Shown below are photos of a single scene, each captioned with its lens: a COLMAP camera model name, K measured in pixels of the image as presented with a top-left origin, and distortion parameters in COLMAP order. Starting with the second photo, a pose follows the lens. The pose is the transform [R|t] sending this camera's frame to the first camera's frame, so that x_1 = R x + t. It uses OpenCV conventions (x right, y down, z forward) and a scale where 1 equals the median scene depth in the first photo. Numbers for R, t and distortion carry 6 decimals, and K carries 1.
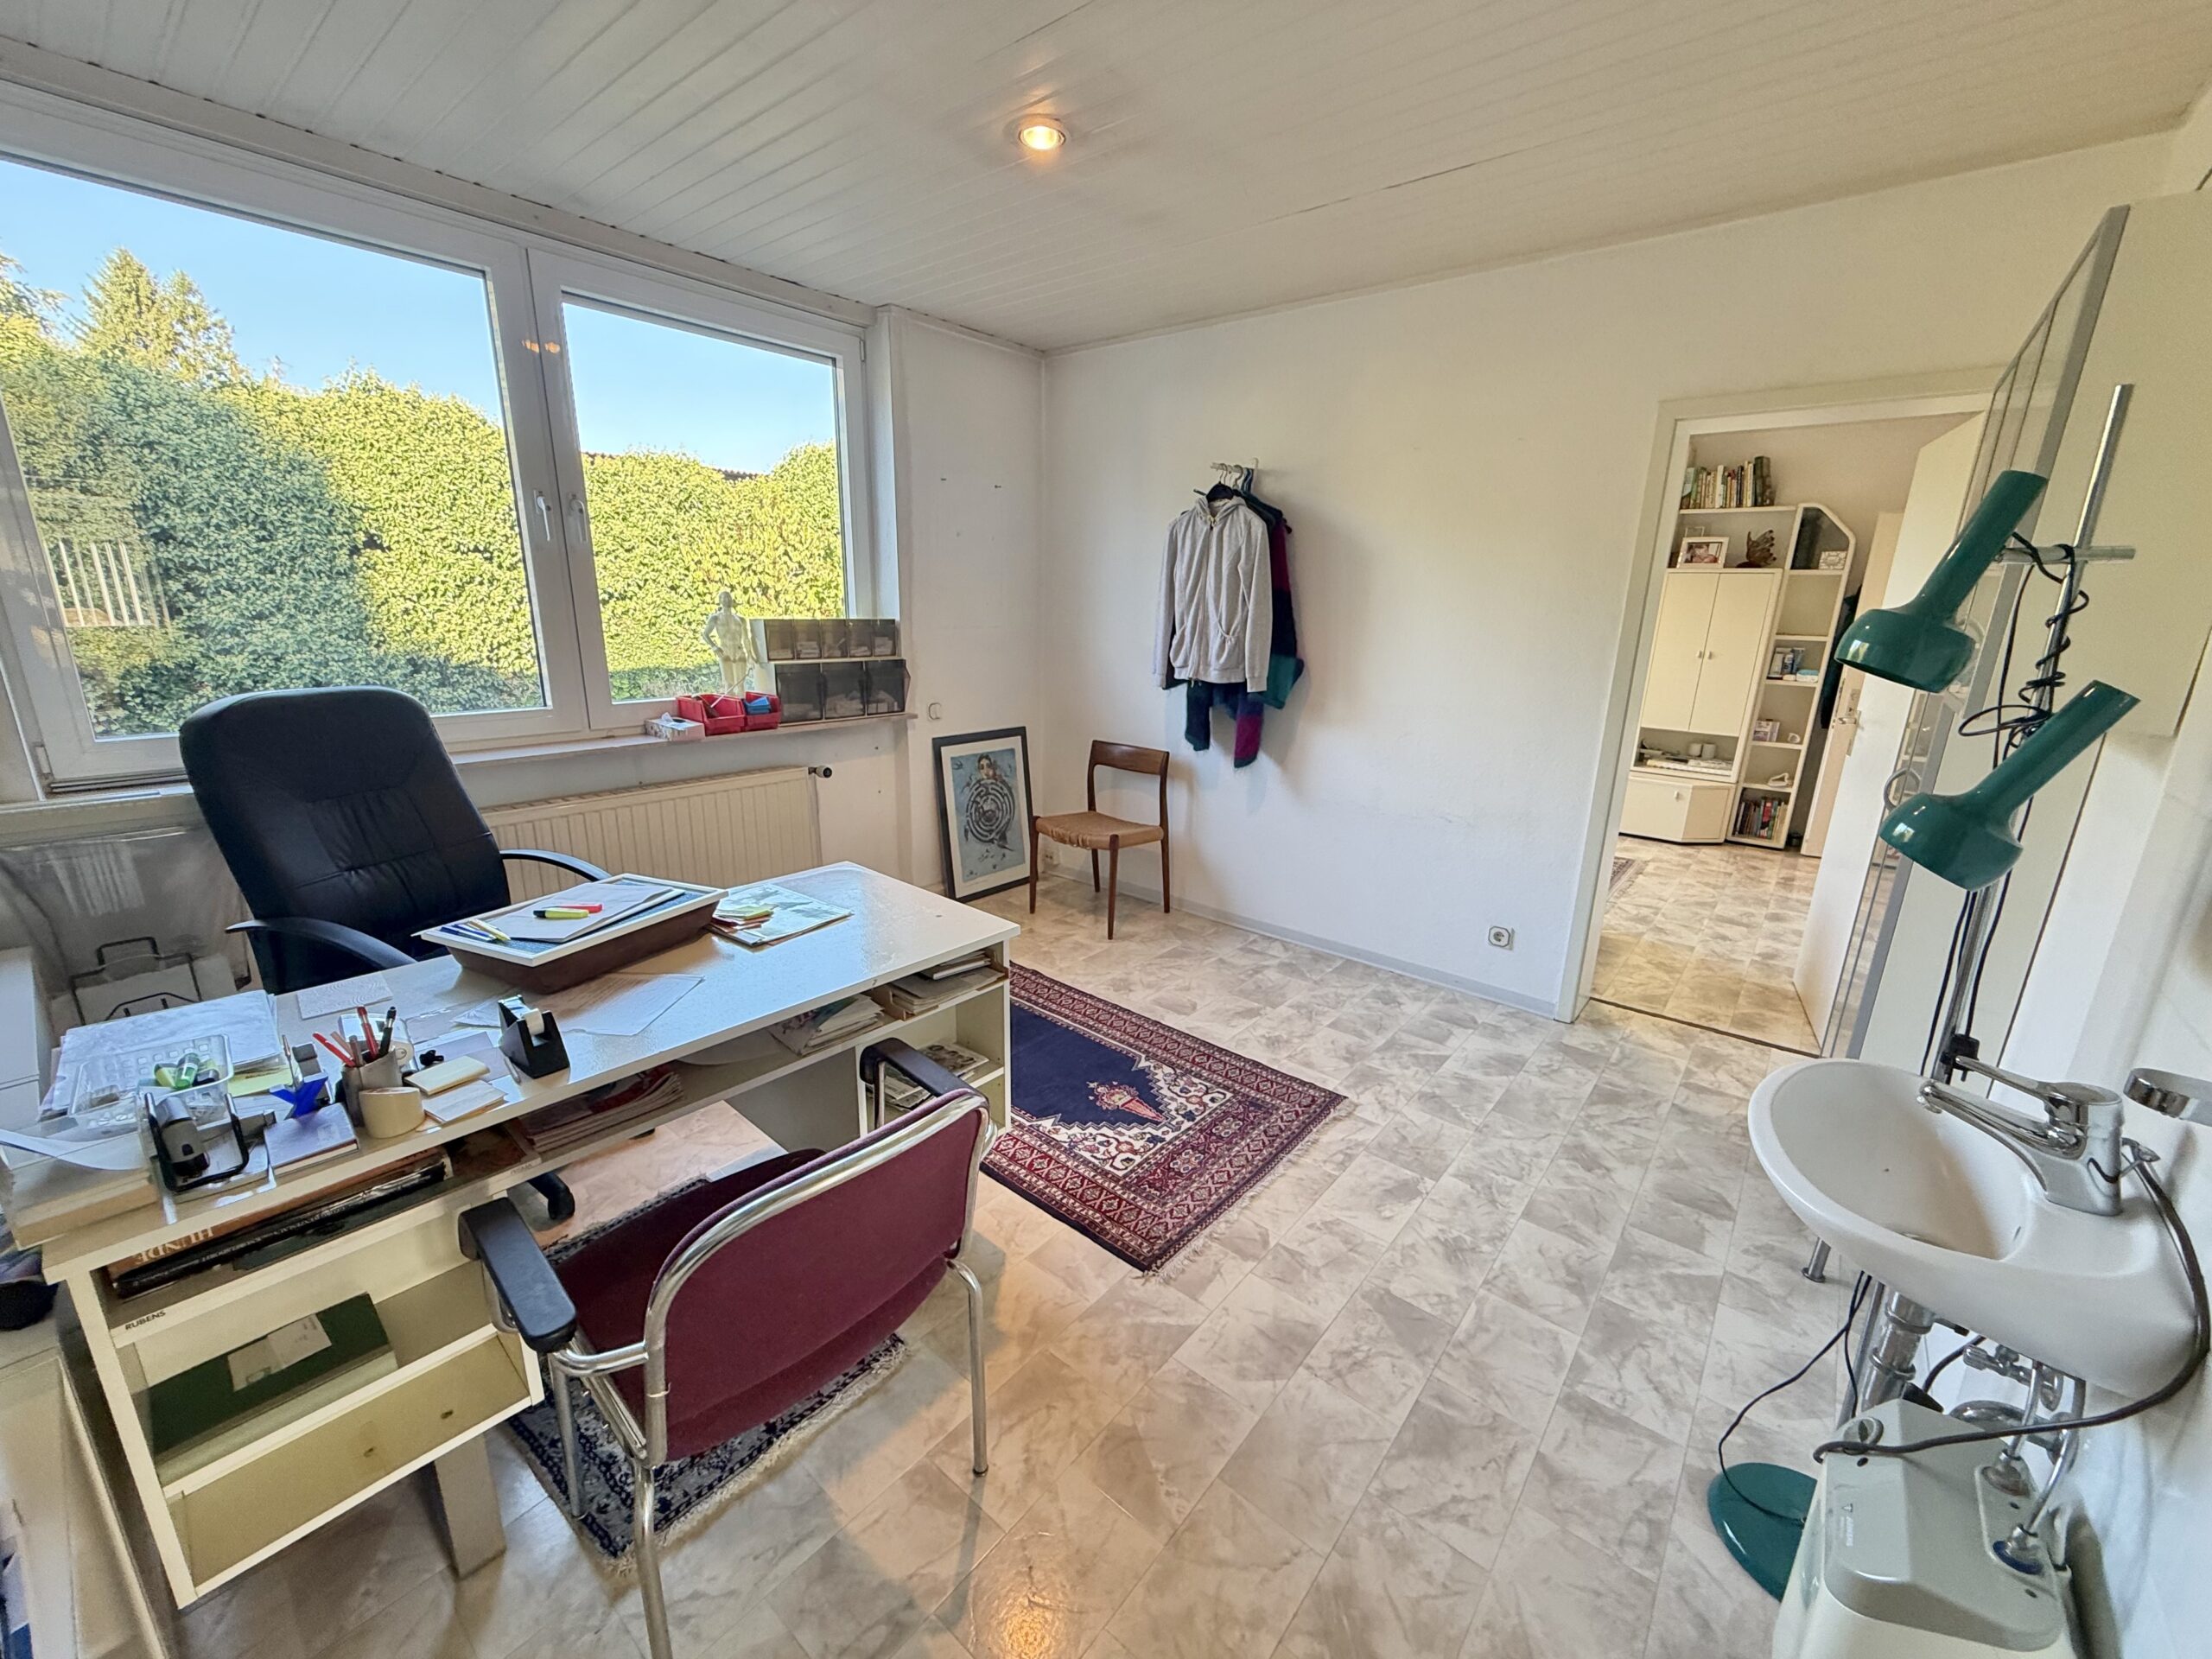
lens RADIAL K [[885.2, 0, 1098.4], [0, 885.2, 831.2], [0, 0, 1]] dist [-0.002213, 0.001201]
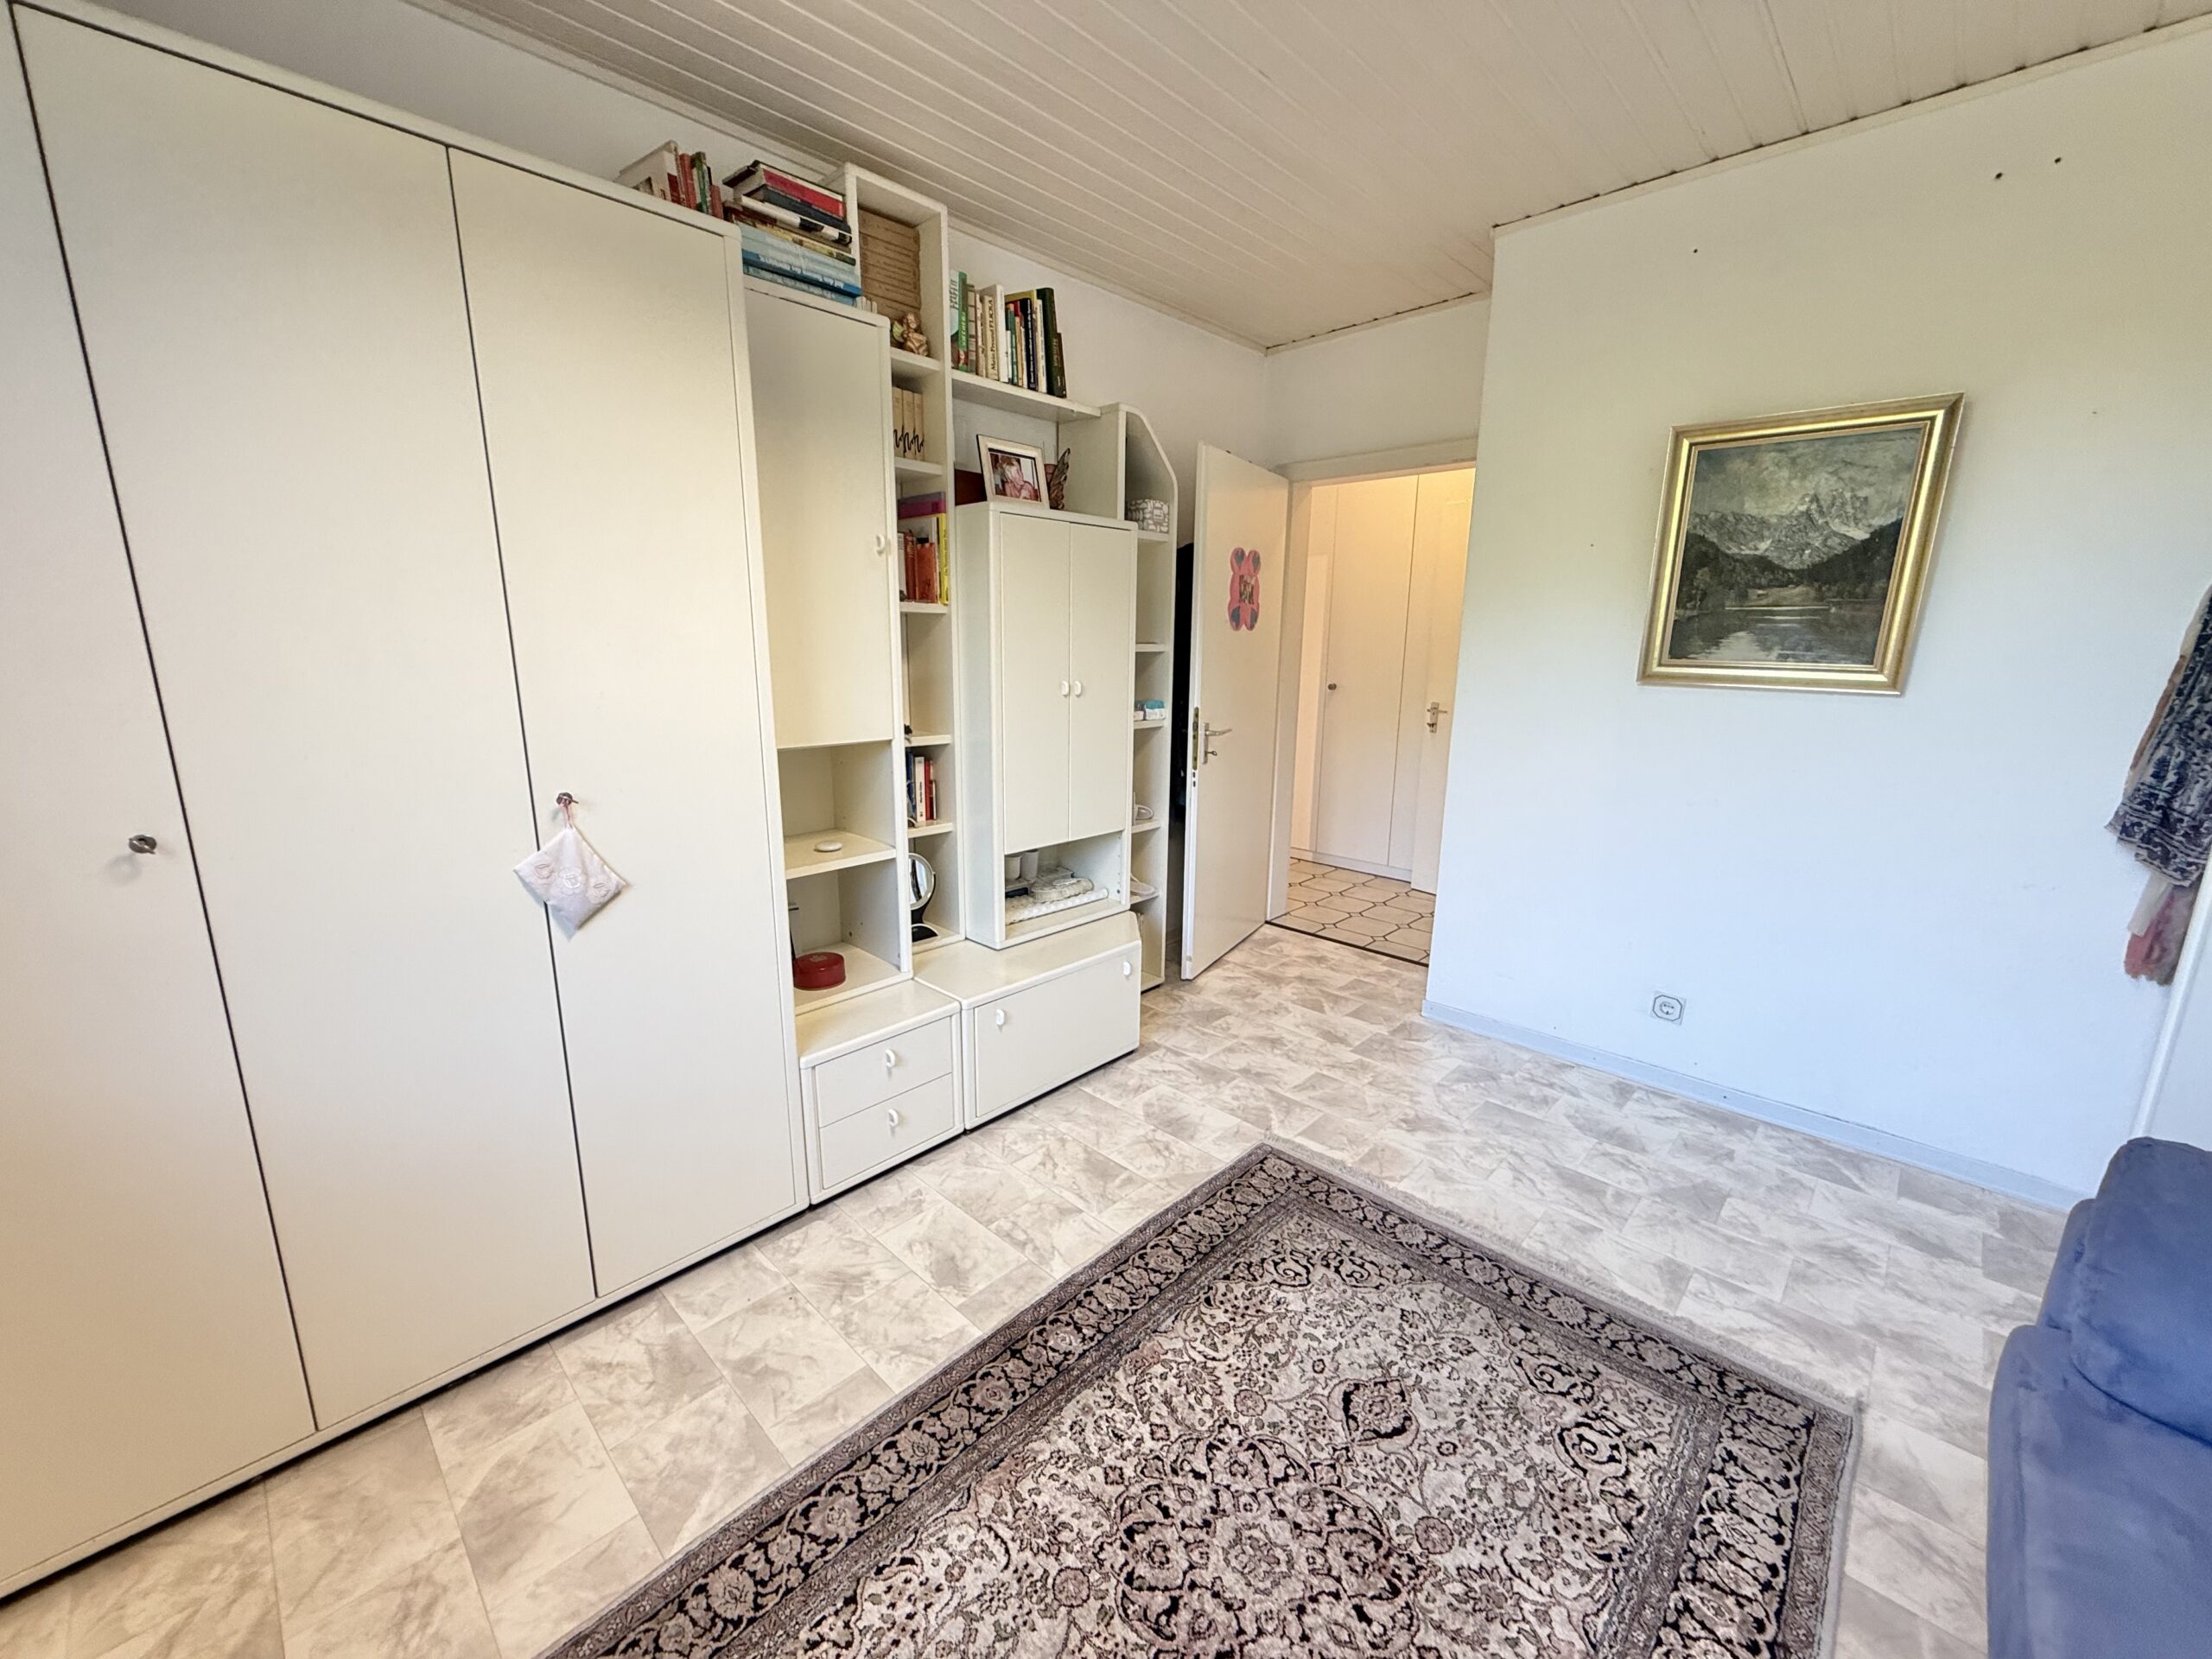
lens RADIAL K [[885.2, 0, 1095.3], [0, 885.2, 828.7], [0, 0, 1]] dist [-0.002213, 0.001201]
pose [[0.074366, -0.234137, 0.969355, 0.193240], [0.249698, 0.945454, 0.209207, -0.230063], [-0.965464, 0.226488, 0.128773, 0.959062]]
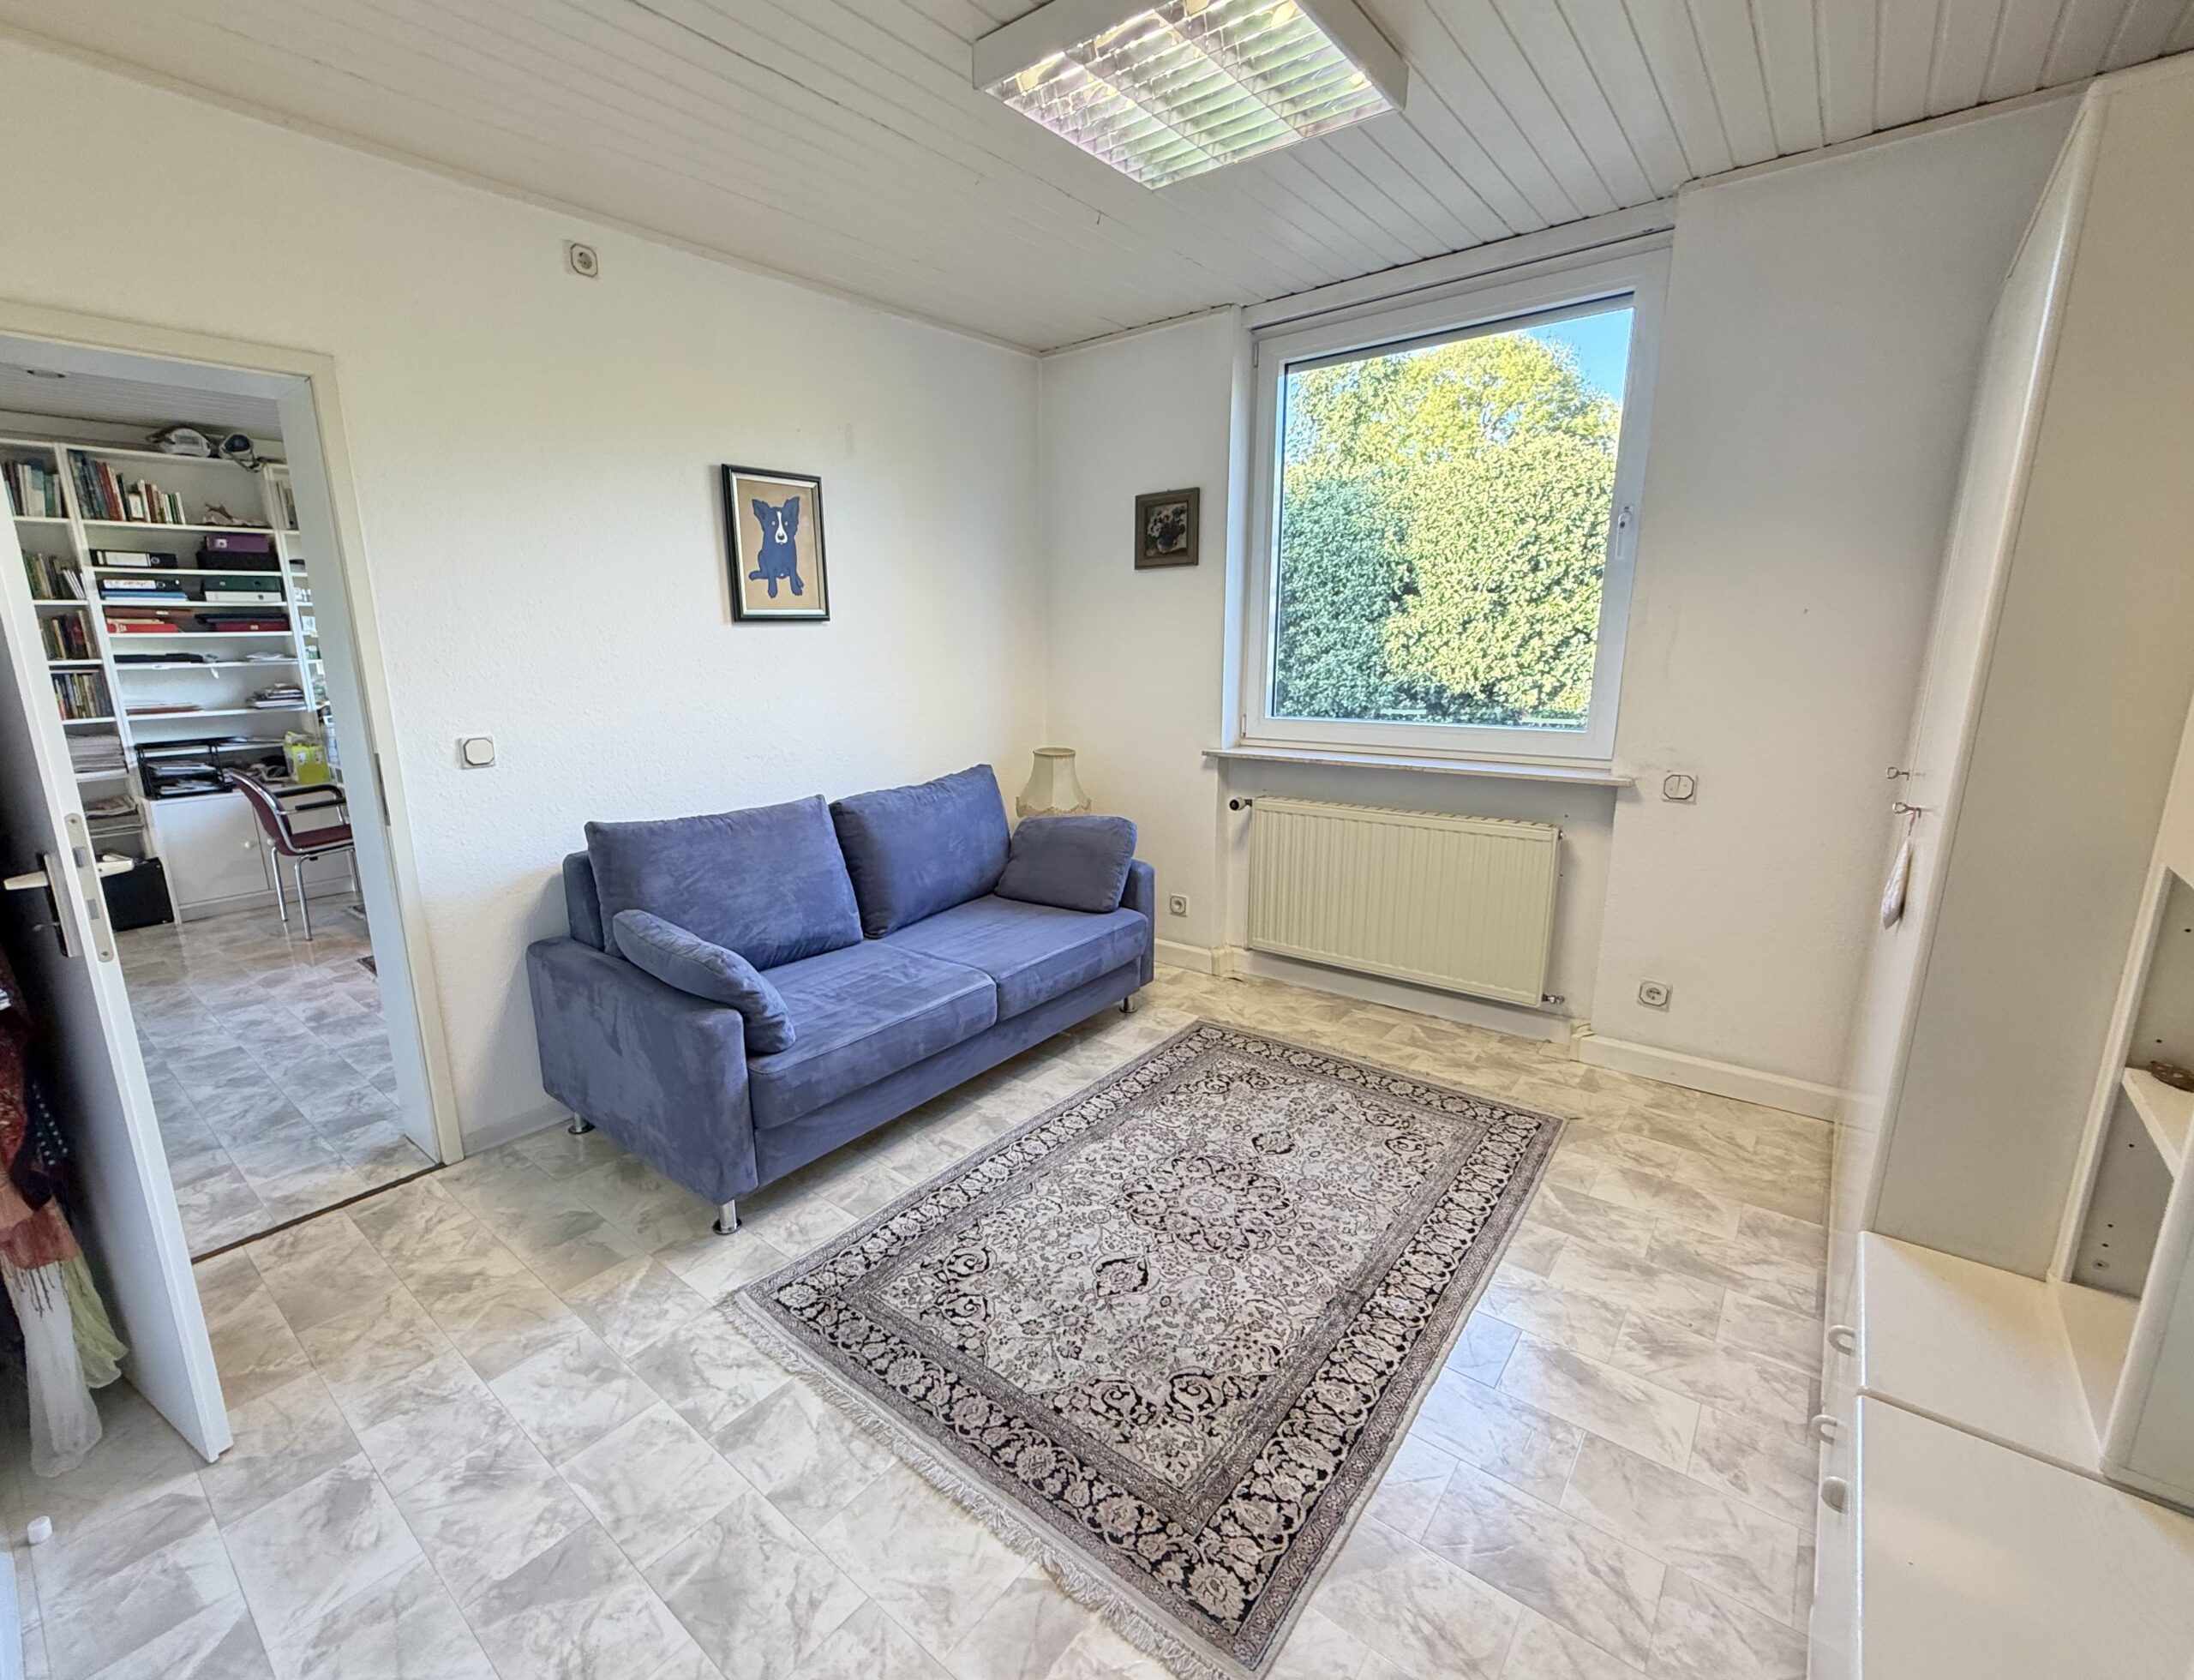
lens RADIAL K [[958.1, 0, 1028.6], [0, 958.1, 842.6], [0, 0, 1]] dist [0.002518, 0.000645]
pose [[-0.011751, 0.193250, -0.981079, 0.788589], [-0.237268, 0.952587, 0.190480, -0.202106], [0.971373, 0.235017, 0.034658, 0.857869]]
